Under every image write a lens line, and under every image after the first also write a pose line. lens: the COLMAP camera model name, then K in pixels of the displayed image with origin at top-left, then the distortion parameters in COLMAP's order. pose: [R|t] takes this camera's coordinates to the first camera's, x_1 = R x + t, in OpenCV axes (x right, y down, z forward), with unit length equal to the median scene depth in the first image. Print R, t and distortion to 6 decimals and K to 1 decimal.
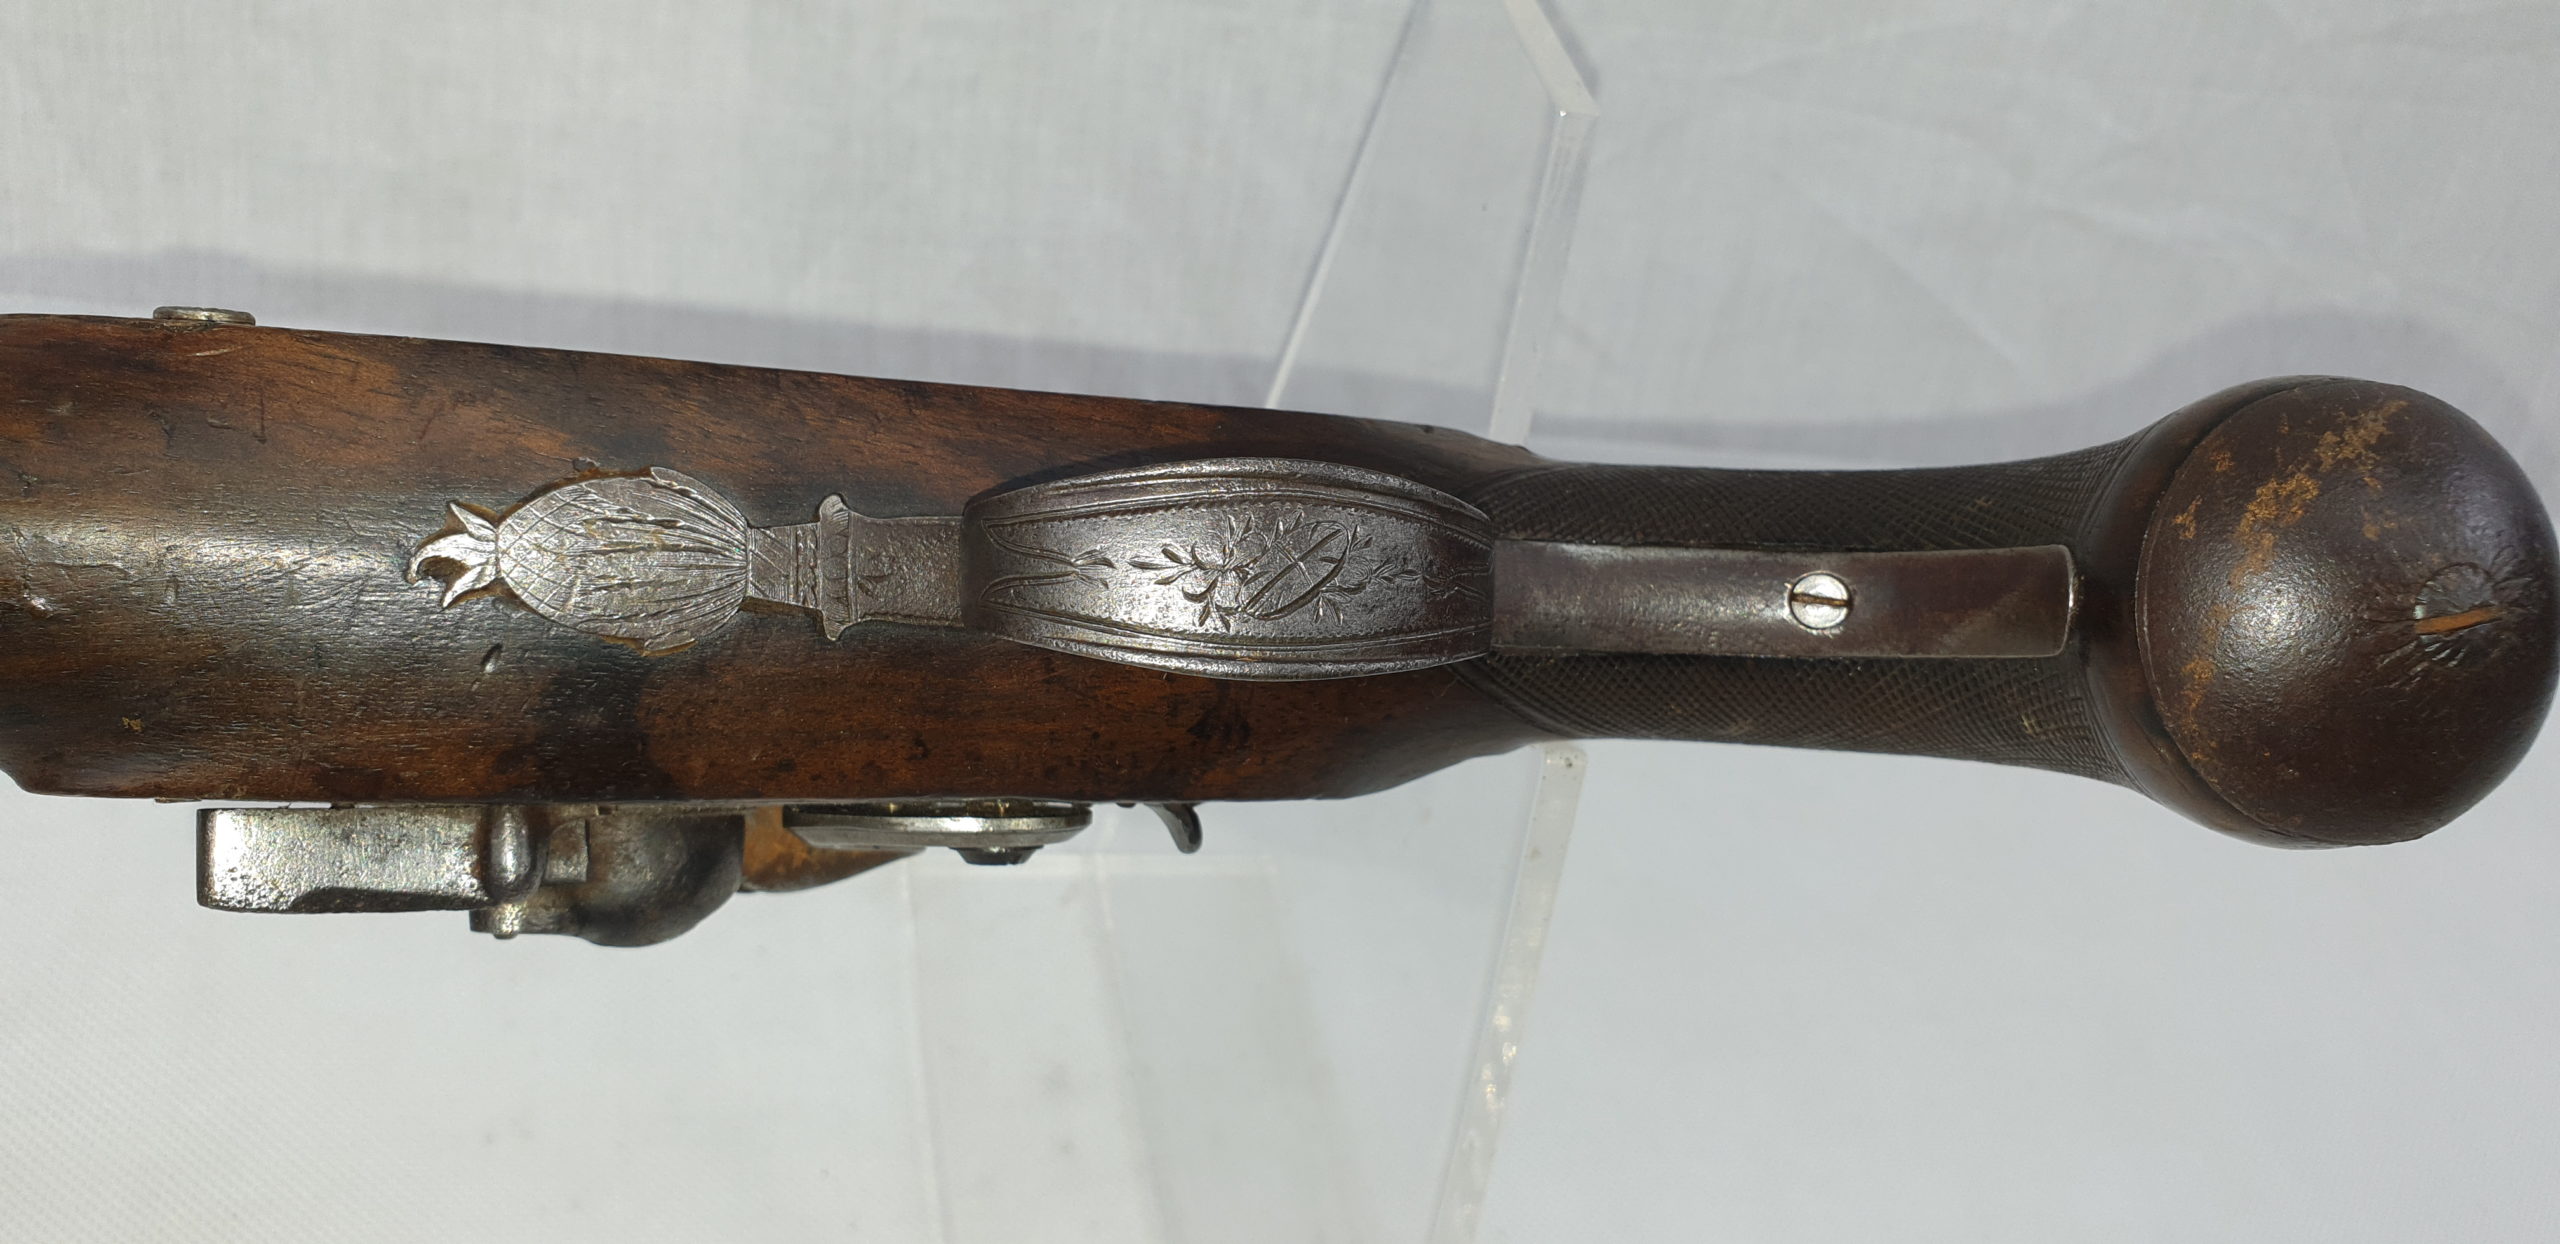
lens RADIAL K [[1993.6, 0, 1267.6], [0, 1993.6, 620.8], [0, 0, 1]] dist [-0.053348, 0.030814]
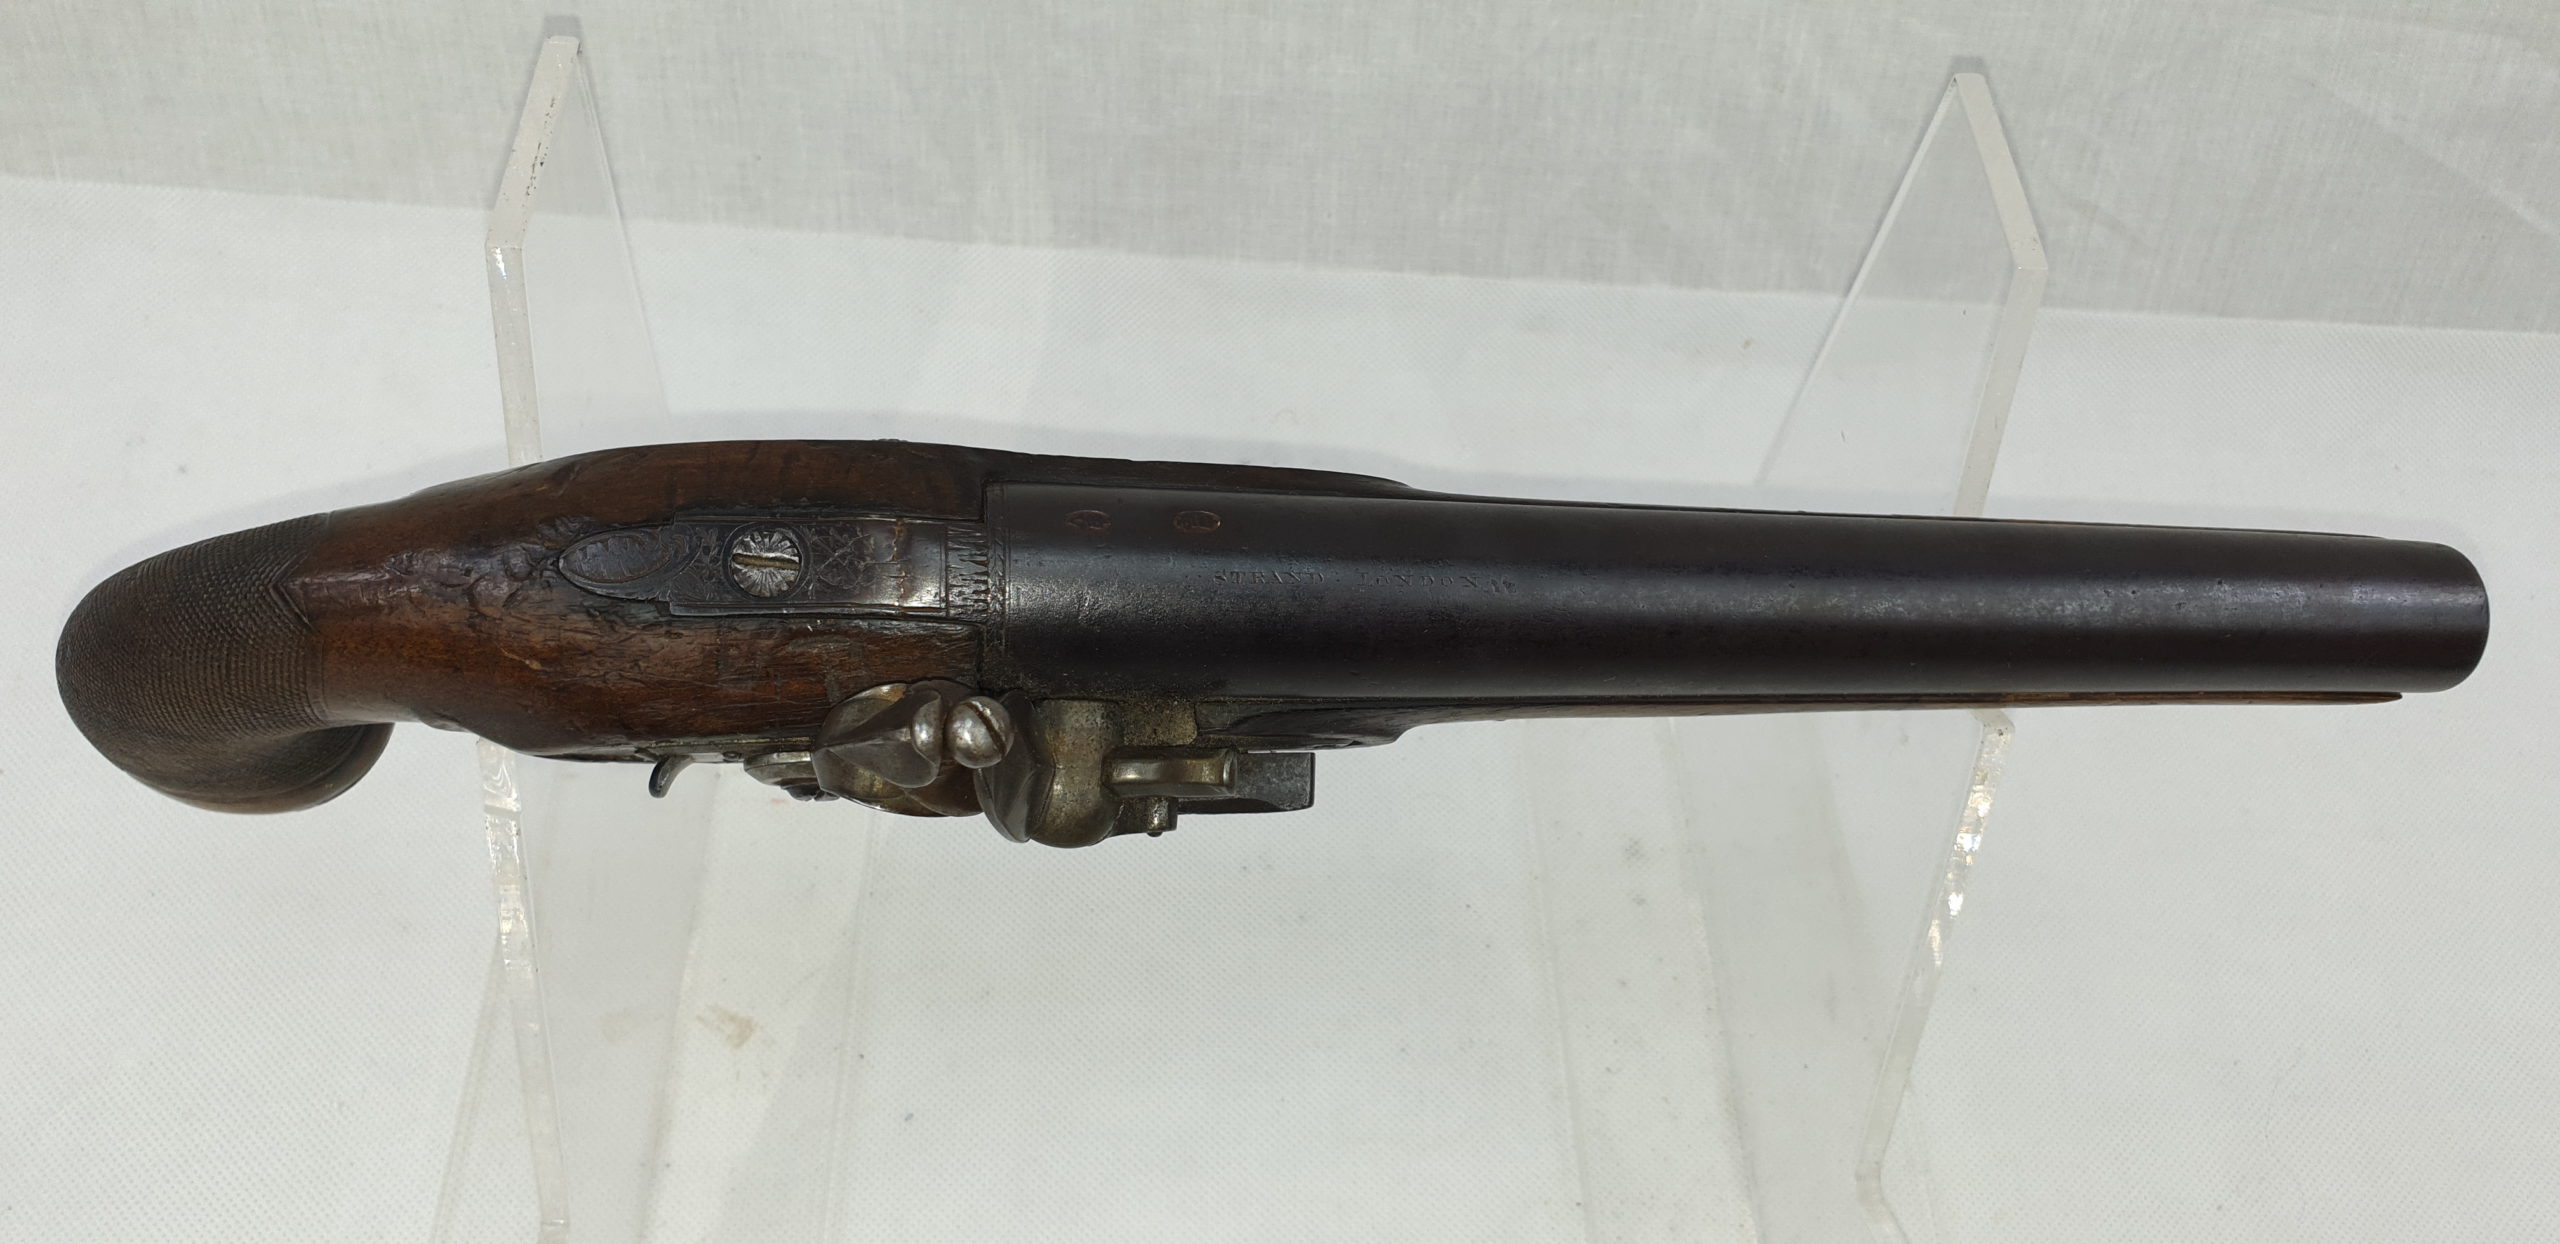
lens RADIAL K [[1993.6, 0, 1275.8], [0, 1993.6, 601.8], [0, 0, 1]] dist [-0.053348, 0.030814]
pose [[0.962172, 0.053538, -0.267129, 0.019705], [-0.006158, 0.984525, 0.175138, -0.280521], [0.272371, -0.166868, 0.947612, -0.527126]]
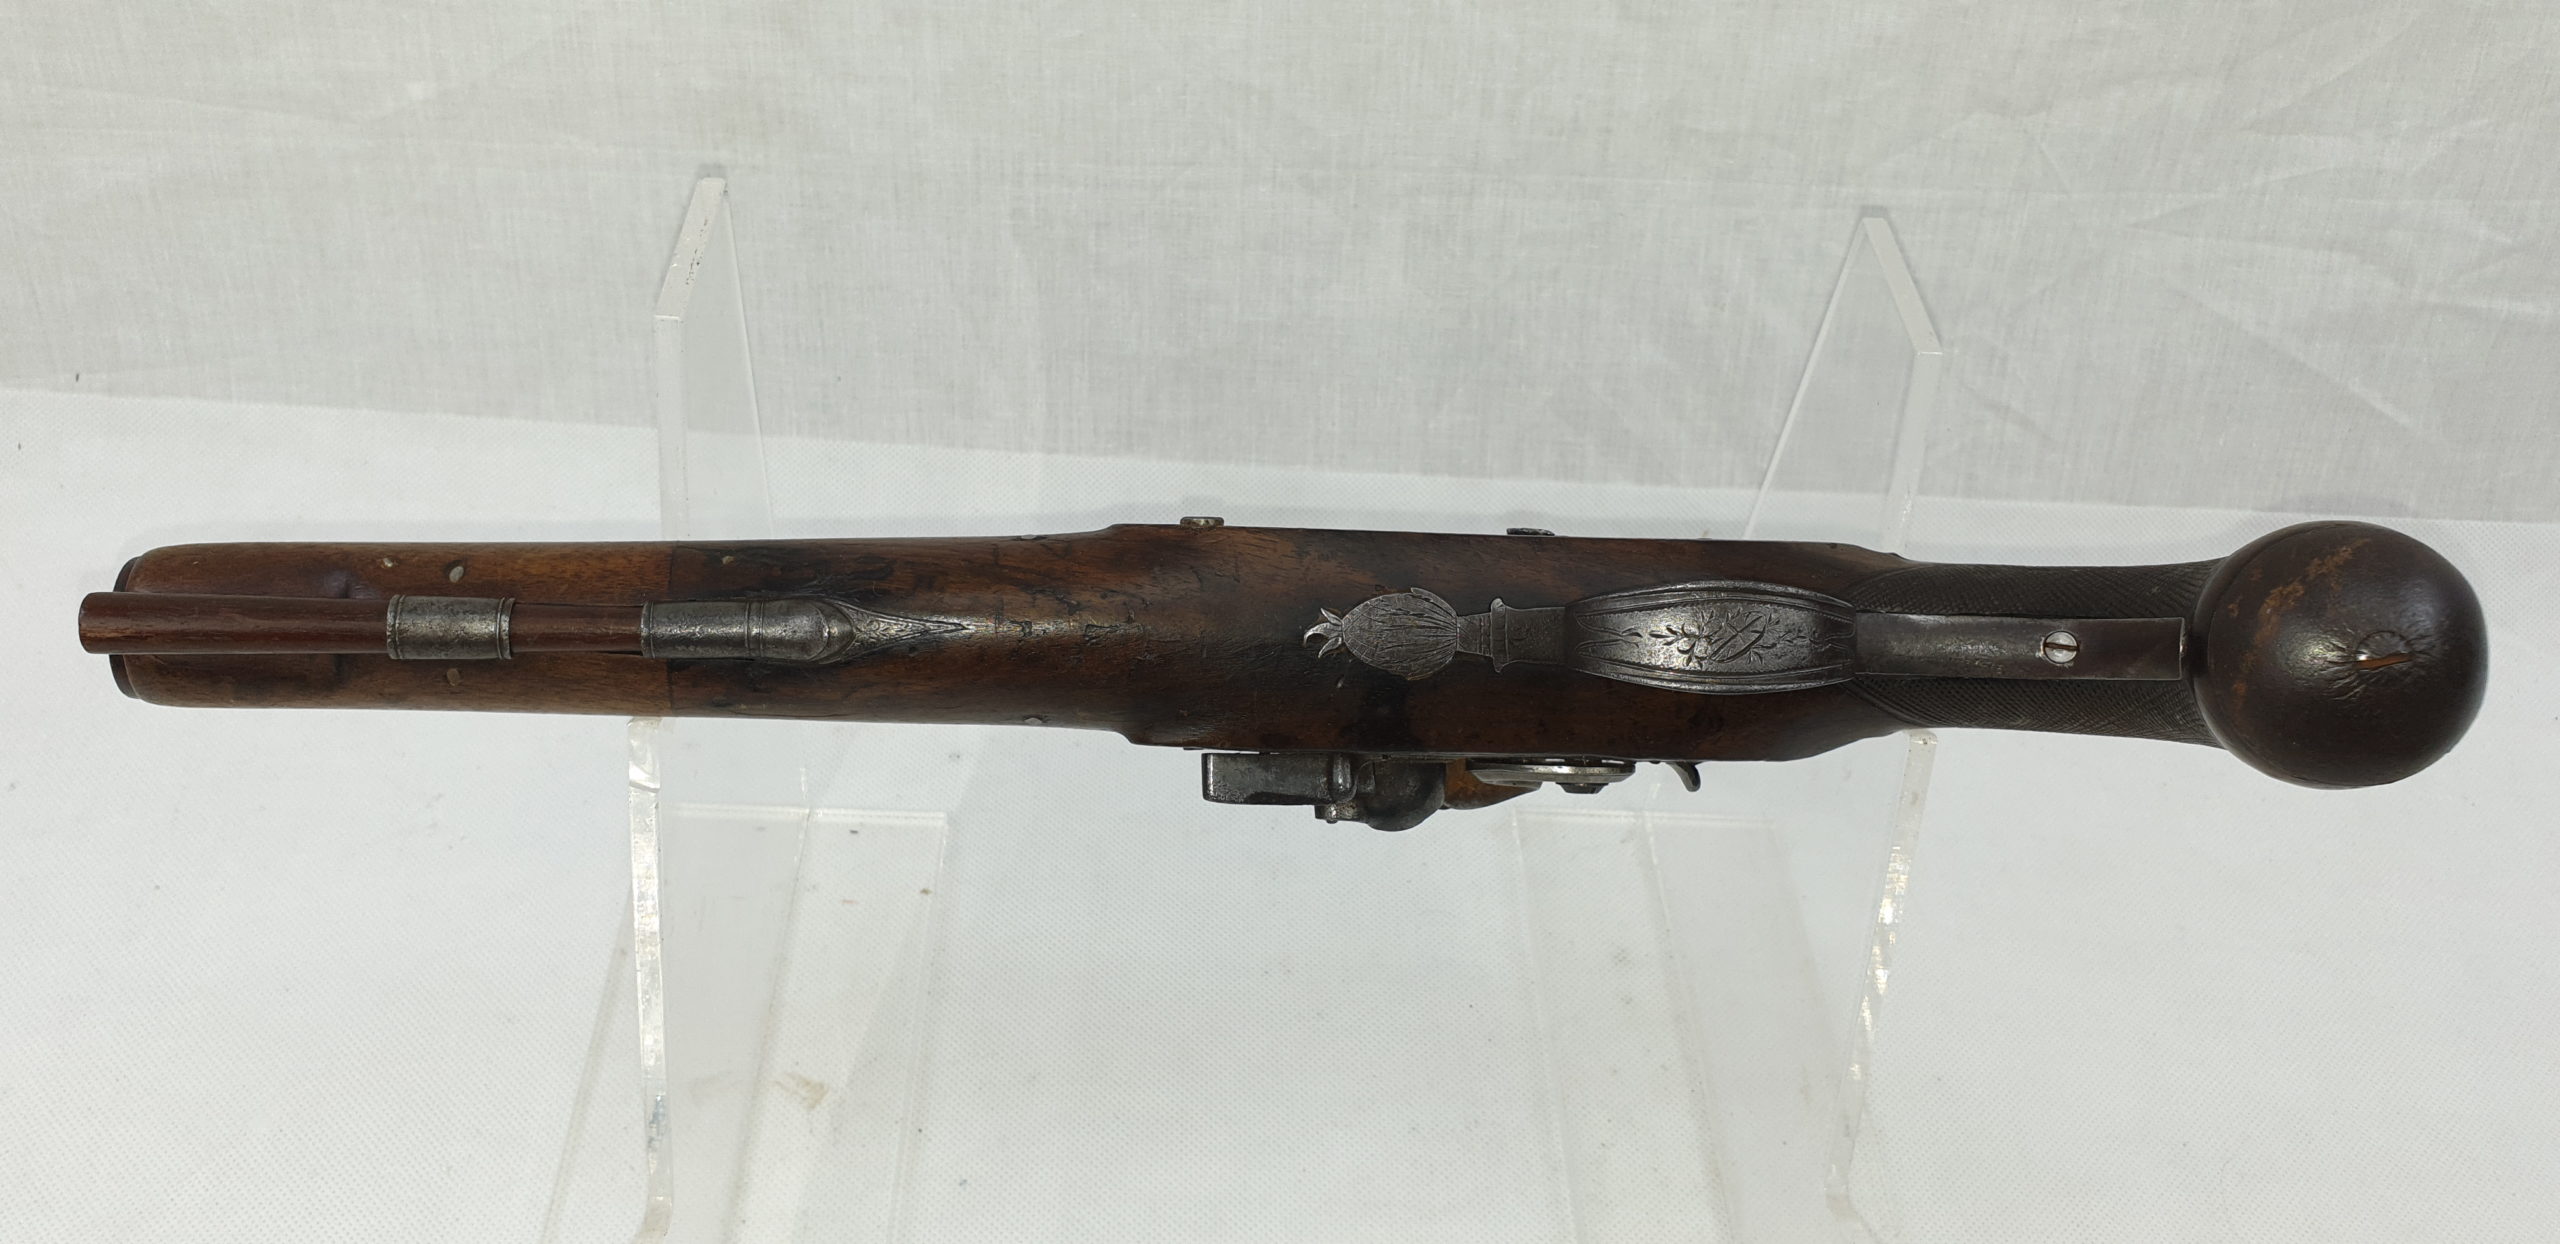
lens RADIAL K [[1993.6, 0, 1268.0], [0, 1993.6, 605.7], [0, 0, 1]] dist [-0.053348, 0.030814]
pose [[0.959990, -0.009167, -0.279885, 0.098865], [0.006250, 0.999916, -0.011314, -0.030768], [0.279966, 0.009112, 0.959967, -0.831788]]
